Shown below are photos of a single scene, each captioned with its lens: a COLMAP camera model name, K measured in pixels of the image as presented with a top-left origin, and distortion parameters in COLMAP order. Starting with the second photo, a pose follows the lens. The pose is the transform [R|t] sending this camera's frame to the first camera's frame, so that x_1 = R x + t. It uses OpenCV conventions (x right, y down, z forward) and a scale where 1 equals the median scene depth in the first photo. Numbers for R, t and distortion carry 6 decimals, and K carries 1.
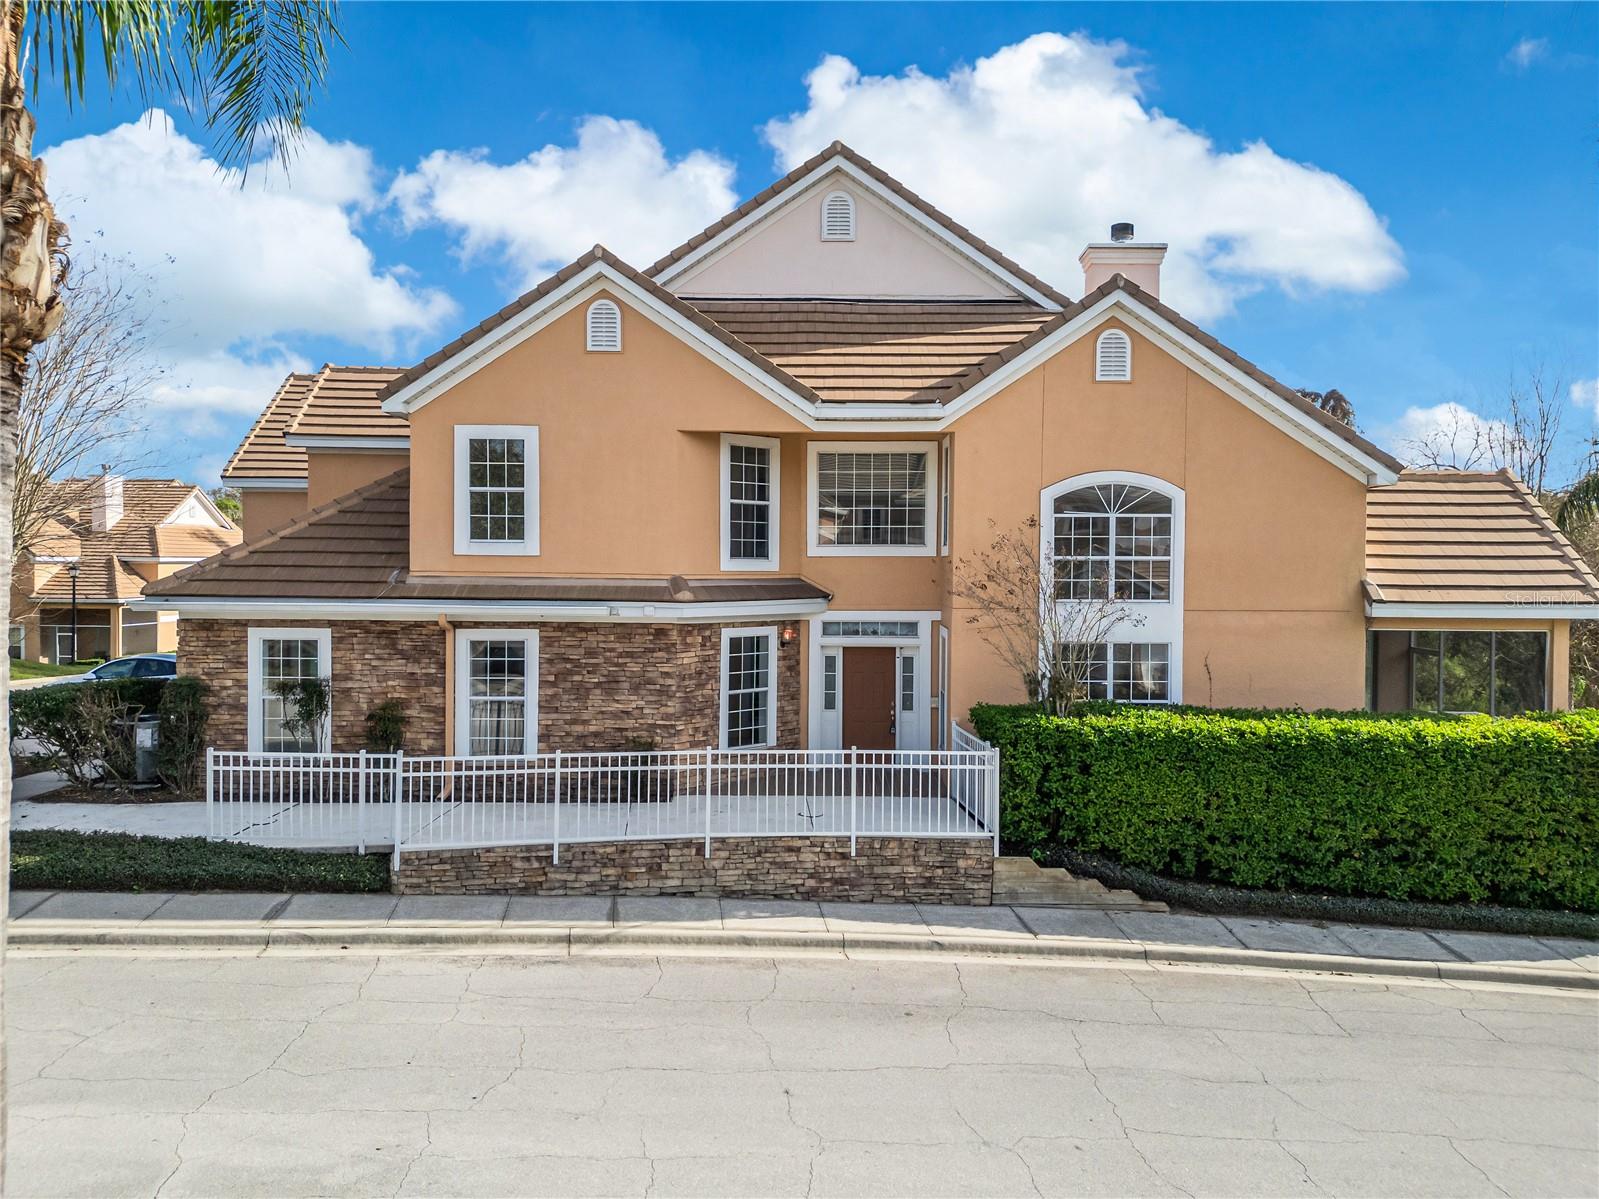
lens RADIAL K [[1121.8, 0, 799.5], [0, 1121.8, 599.5], [0, 0, 1]] dist [0.098560, -0.127925]
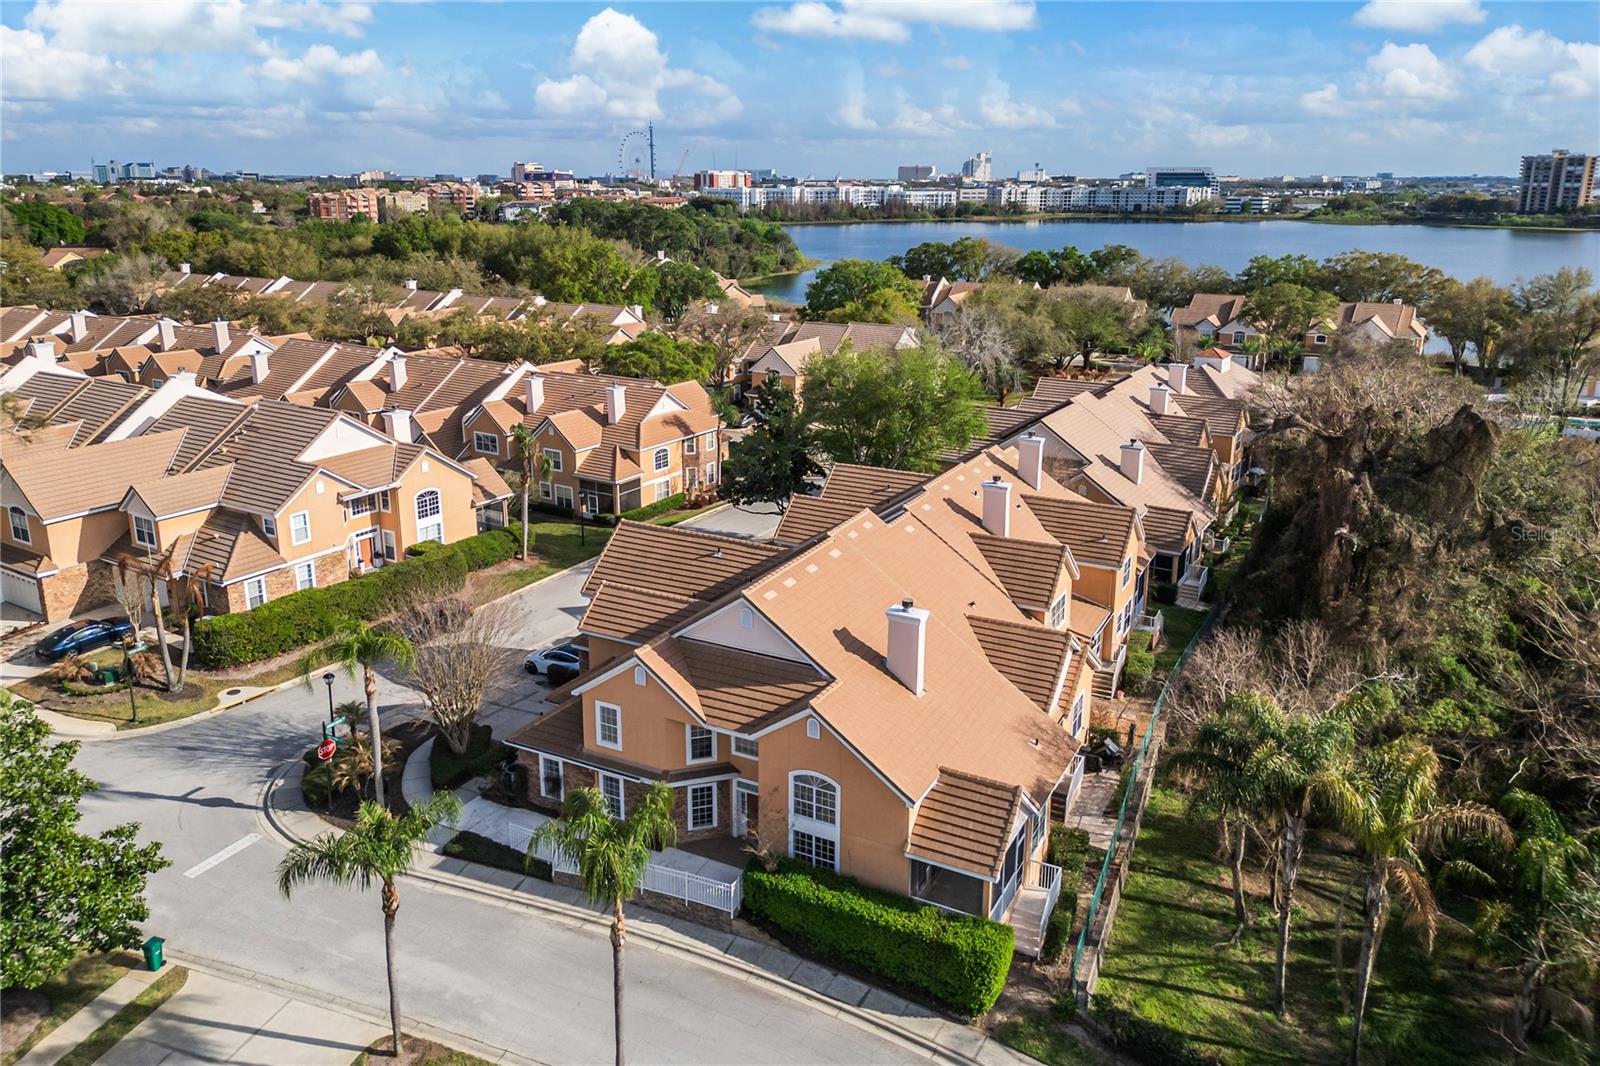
lens RADIAL K [[1131.2, 0, 795.7], [0, 1131.2, 456.7], [0, 0, 1]] dist [0.052216, -0.053567]
pose [[0.885406, 0.103540, -0.453139, 1.272270], [-0.008780, 0.978426, 0.206410, -1.273442], [0.464735, -0.178778, 0.867214, -1.009325]]
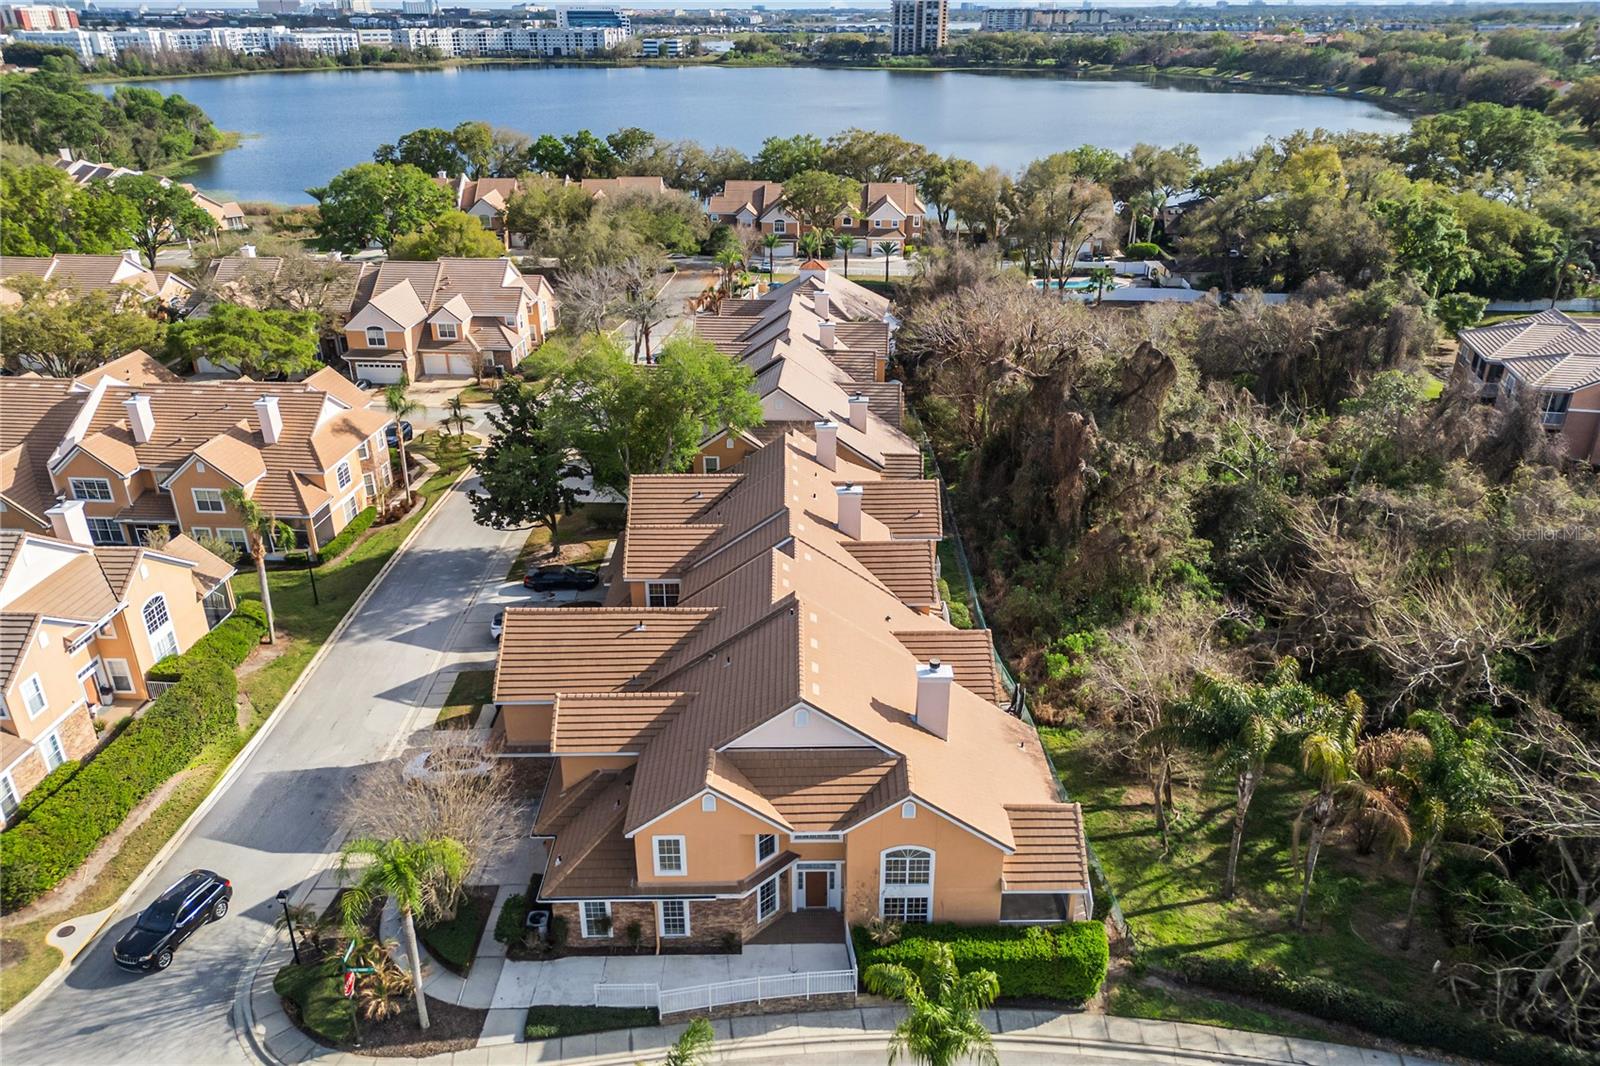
lens RADIAL K [[1124.2, 0, 800.0], [0, 1124.2, 533.0], [0, 0, 1]] dist [0.049296, -0.043199]
pose [[0.999850, -0.015410, 0.007956, 0.020418], [0.011086, 0.920706, 0.390098, -1.771800], [-0.013336, -0.389951, 0.920739, -1.087825]]
